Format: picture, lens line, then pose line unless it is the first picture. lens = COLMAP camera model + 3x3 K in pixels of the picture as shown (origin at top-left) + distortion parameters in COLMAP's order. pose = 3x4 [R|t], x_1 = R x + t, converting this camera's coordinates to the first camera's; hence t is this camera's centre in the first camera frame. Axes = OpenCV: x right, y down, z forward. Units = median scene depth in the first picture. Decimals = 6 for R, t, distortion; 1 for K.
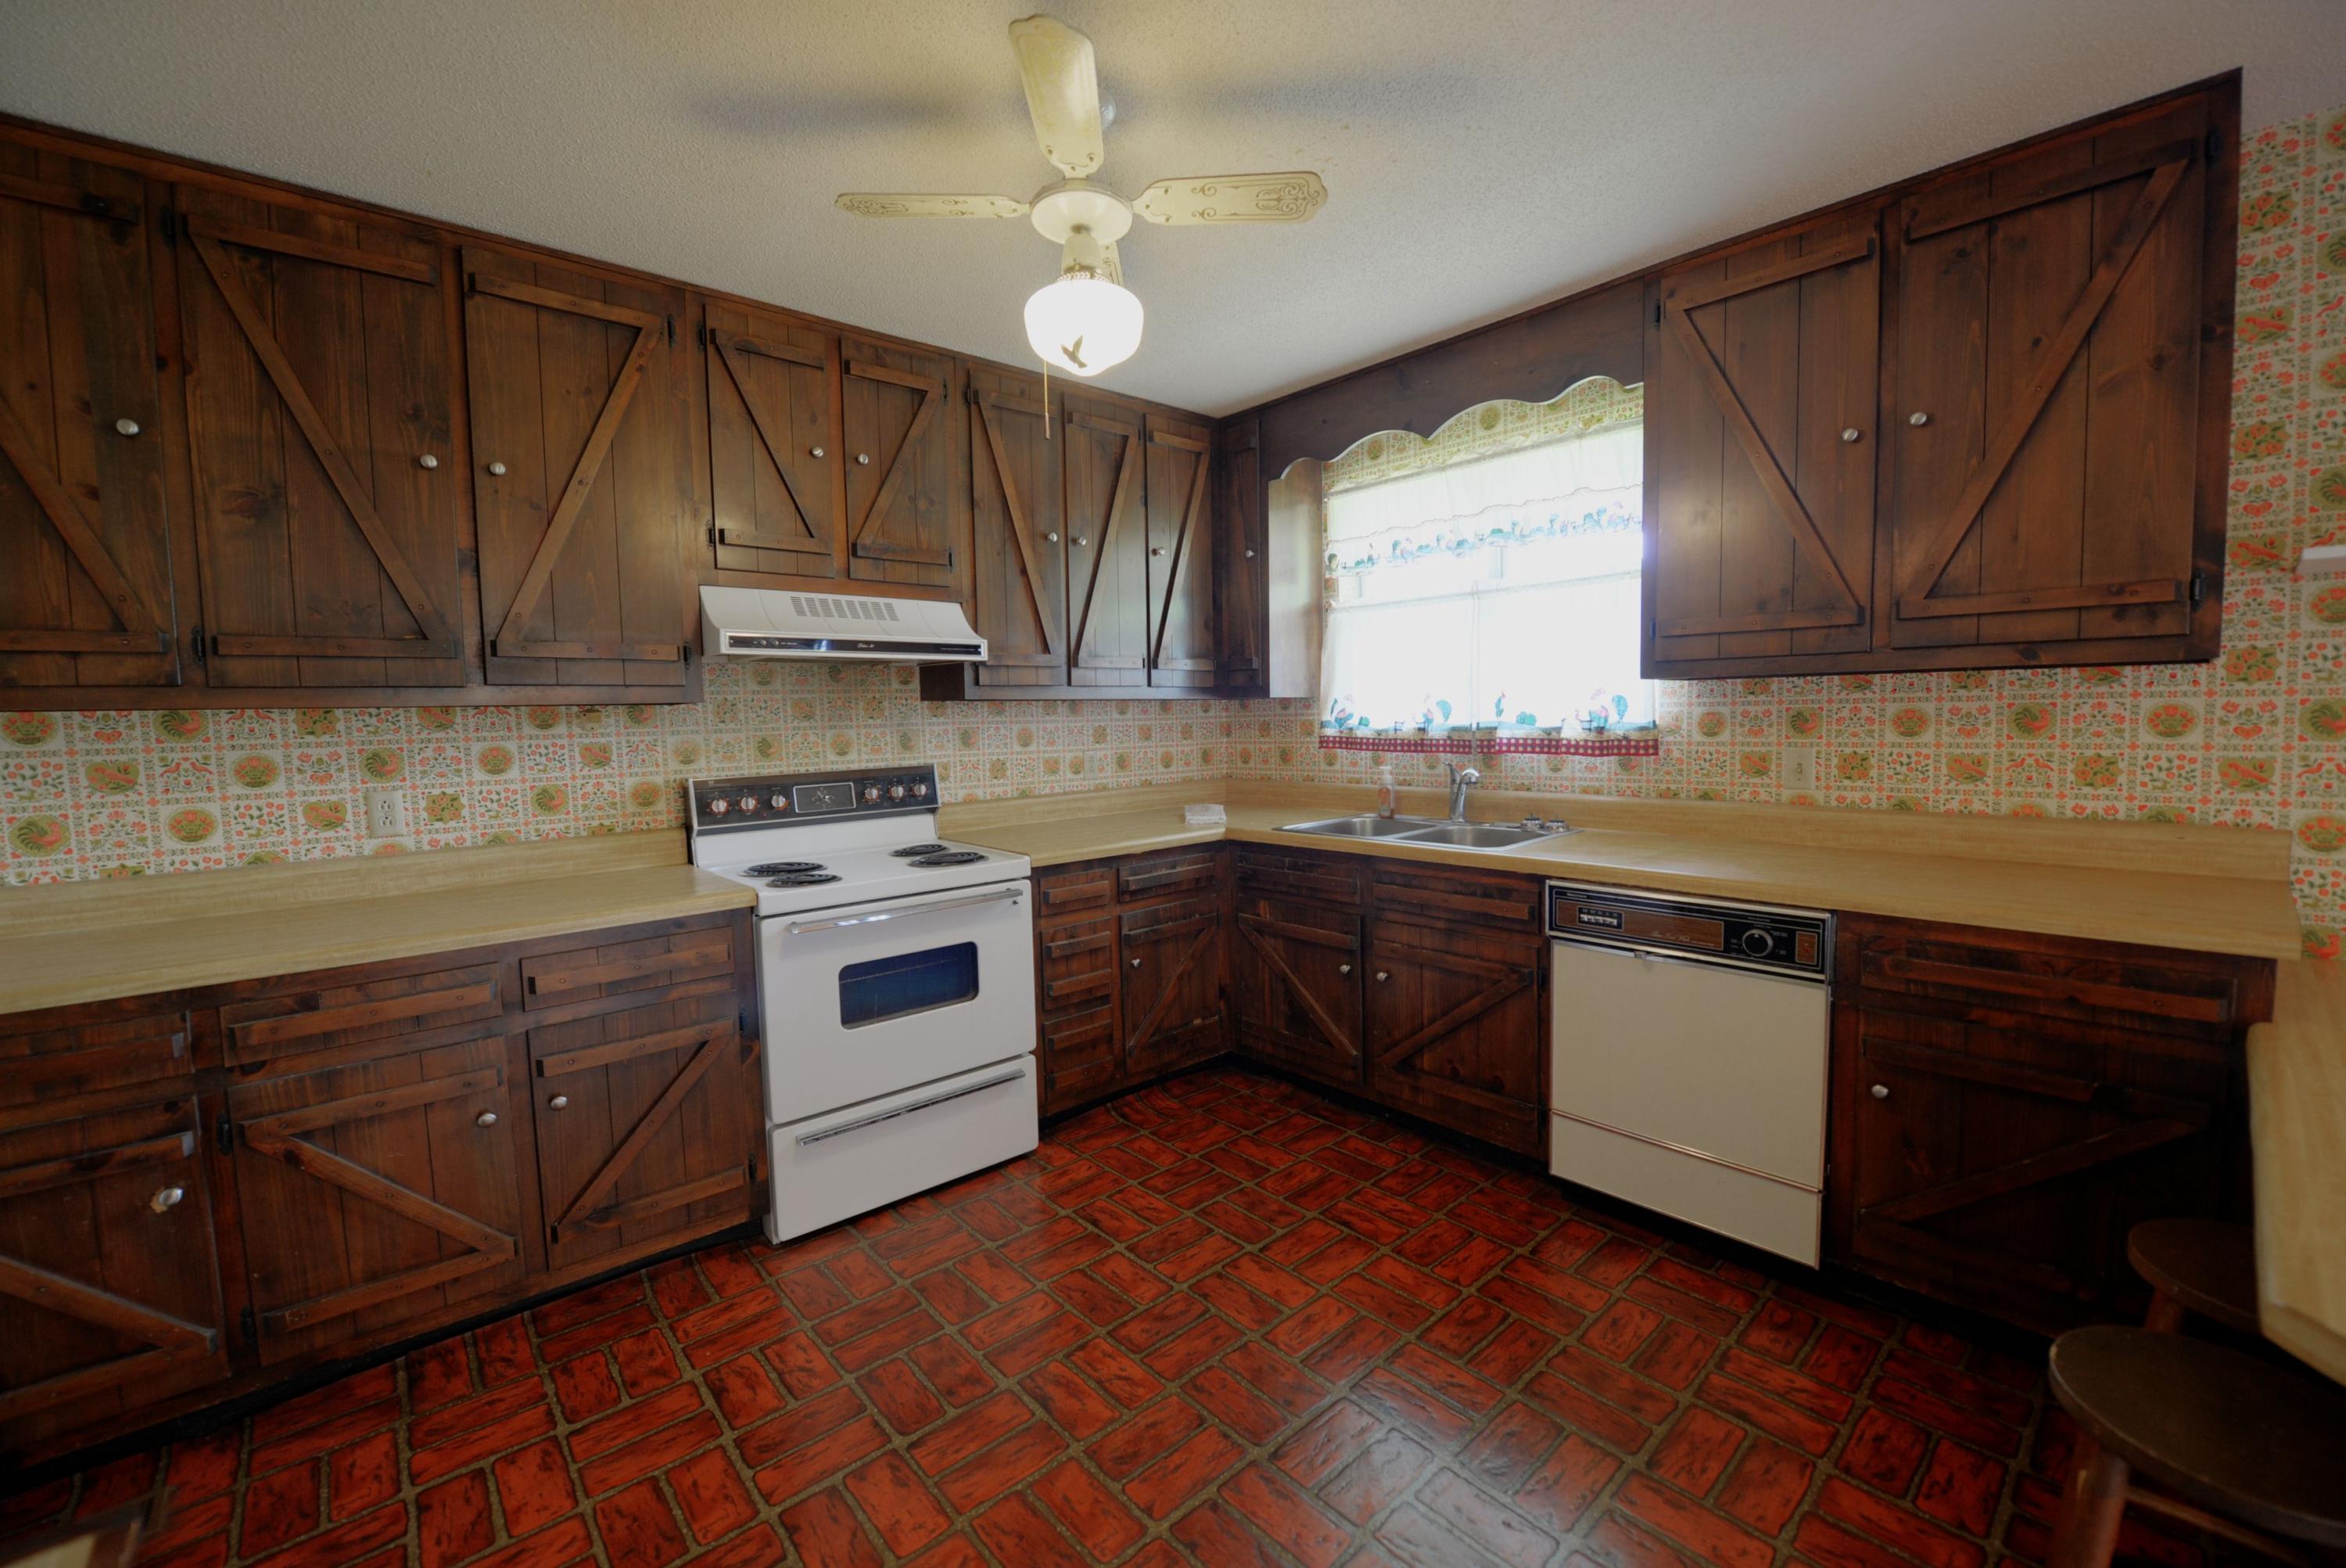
lens RADIAL K [[939.8, 0, 1169.4], [0, 939.8, 783.2], [0, 0, 1]] dist [-0.017296, -0.001718]
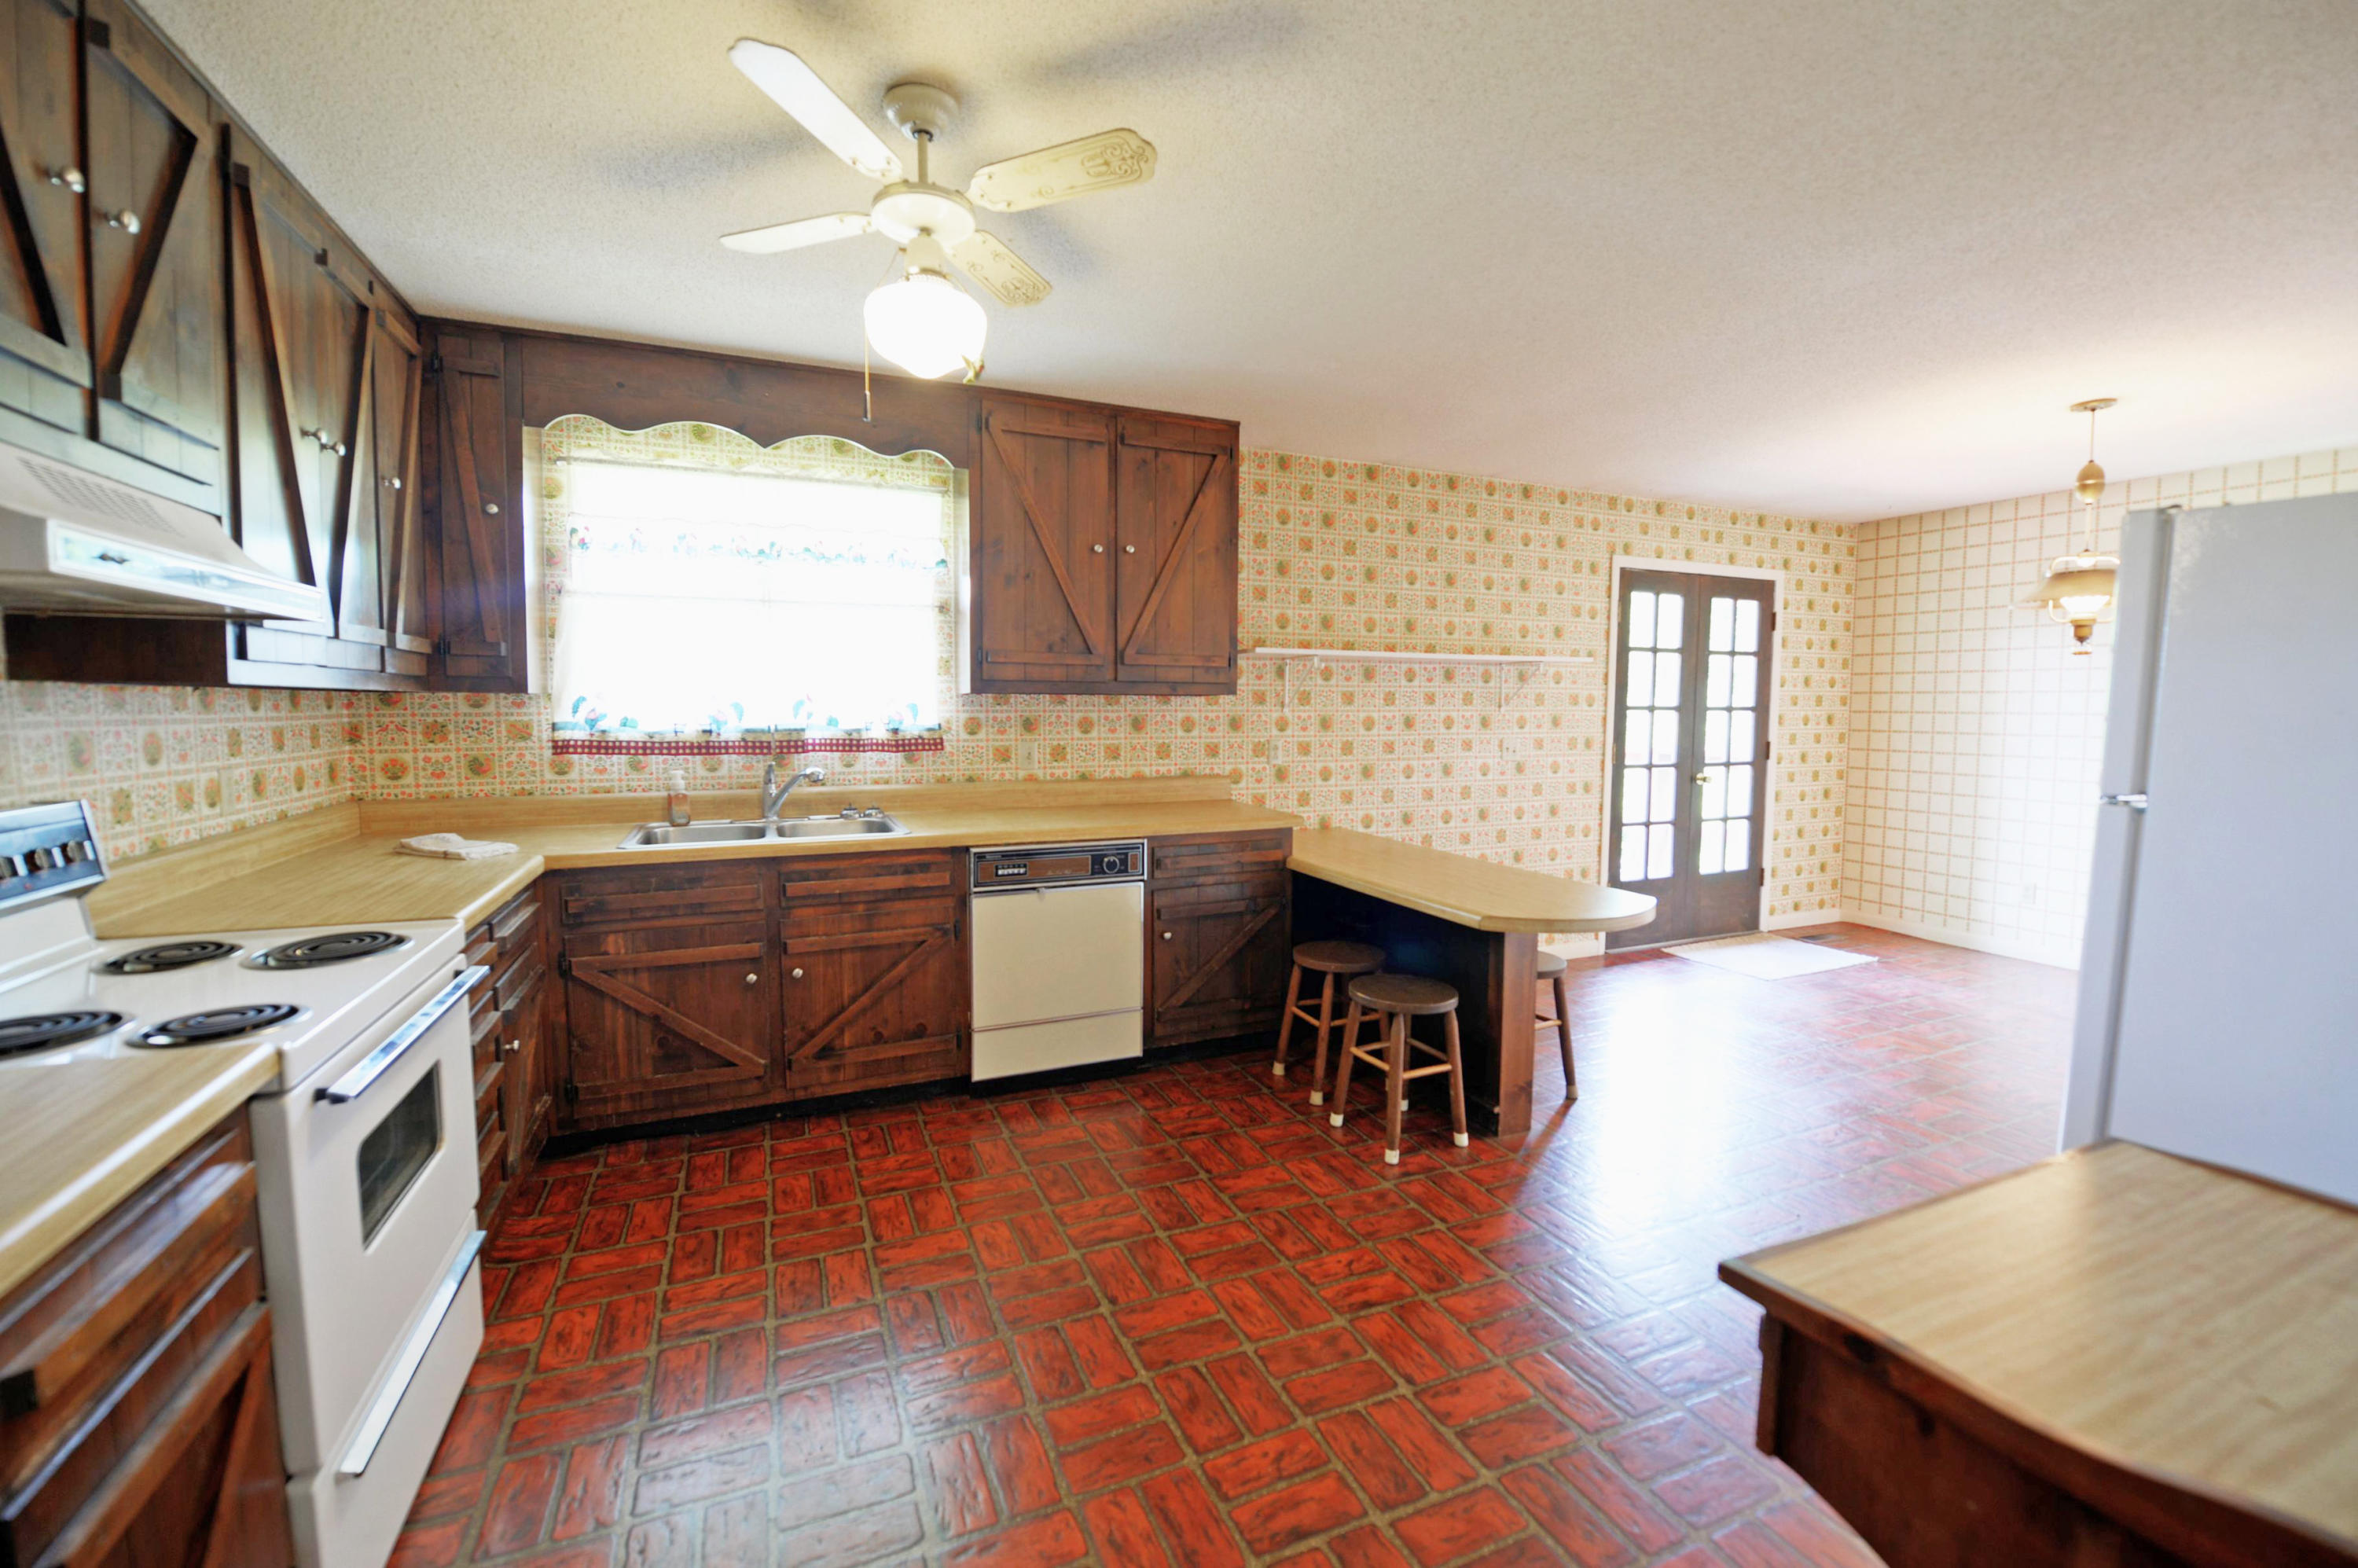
lens RADIAL K [[946.5, 0, 1162.8], [0, 946.5, 768.7], [0, 0, 1]] dist [-0.018290, -0.003047]
pose [[0.316569, -0.040382, 0.947709, -0.635433], [0.058790, 0.998008, 0.022887, -0.016289], [-0.946746, 0.048471, 0.318313, 0.299201]]
